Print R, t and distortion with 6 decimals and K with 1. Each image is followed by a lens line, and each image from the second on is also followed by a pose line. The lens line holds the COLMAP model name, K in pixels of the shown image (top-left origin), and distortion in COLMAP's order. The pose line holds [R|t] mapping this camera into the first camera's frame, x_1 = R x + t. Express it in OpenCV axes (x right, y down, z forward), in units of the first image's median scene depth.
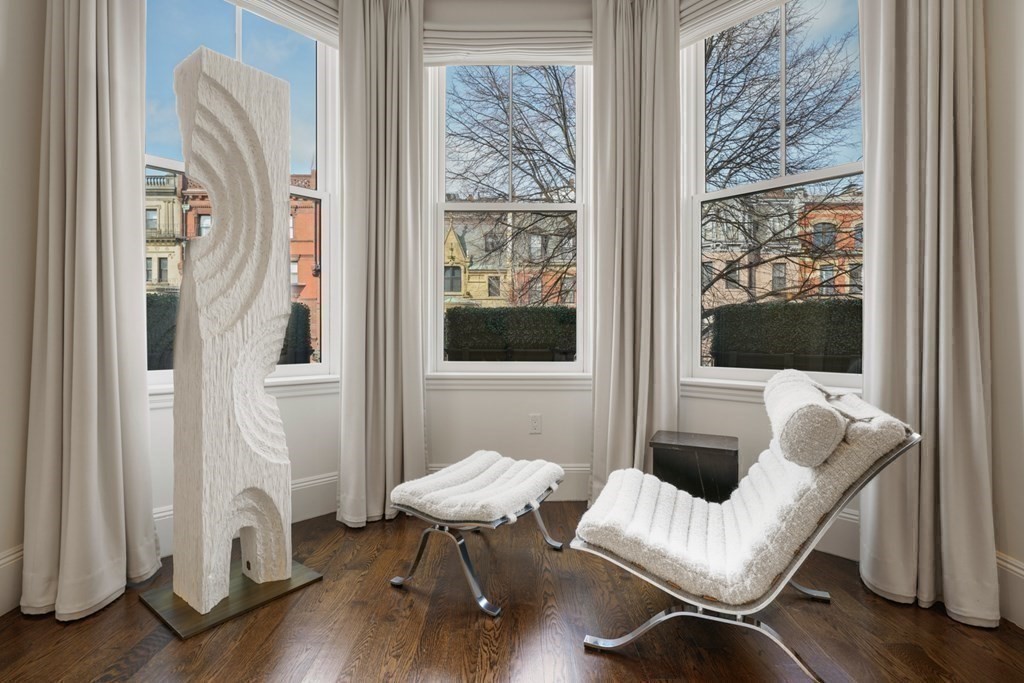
lens RADIAL K [[479.0, 0, 517.1], [0, 479.0, 333.3], [0, 0, 1]] dist [-0.001445, -0.000422]
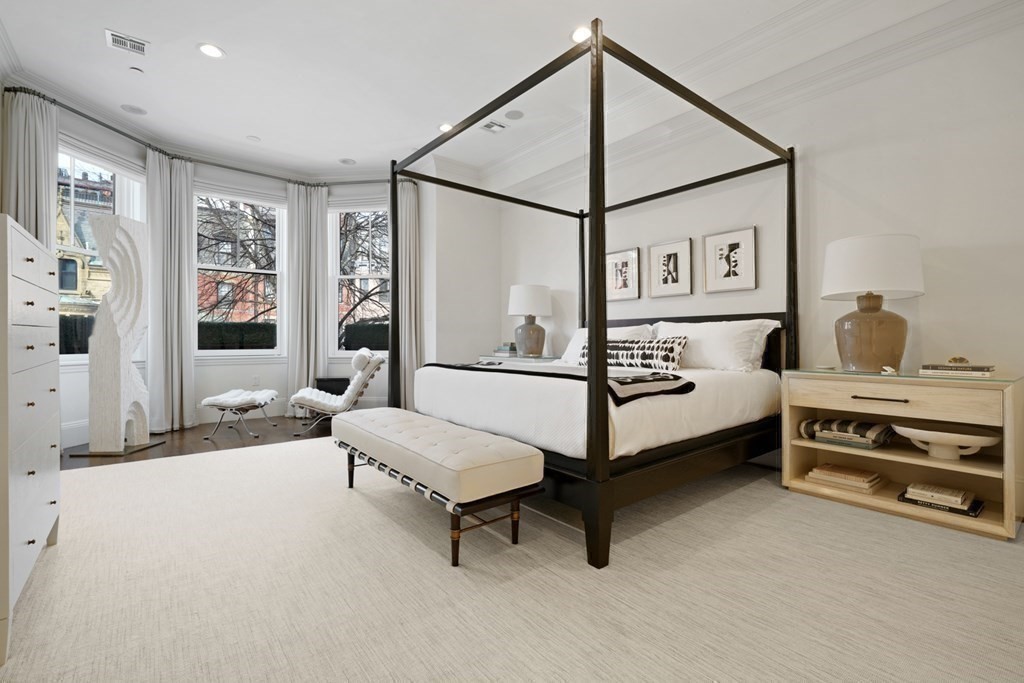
lens RADIAL K [[463.2, 0, 515.1], [0, 463.2, 336.1], [0, 0, 1]] dist [0.001416, -0.000984]
pose [[0.775882, 0.000736, 0.630878, -0.405906], [0.003762, 0.999976, -0.005794, 0.019189], [-0.630867, 0.006869, 0.775860, -1.424164]]
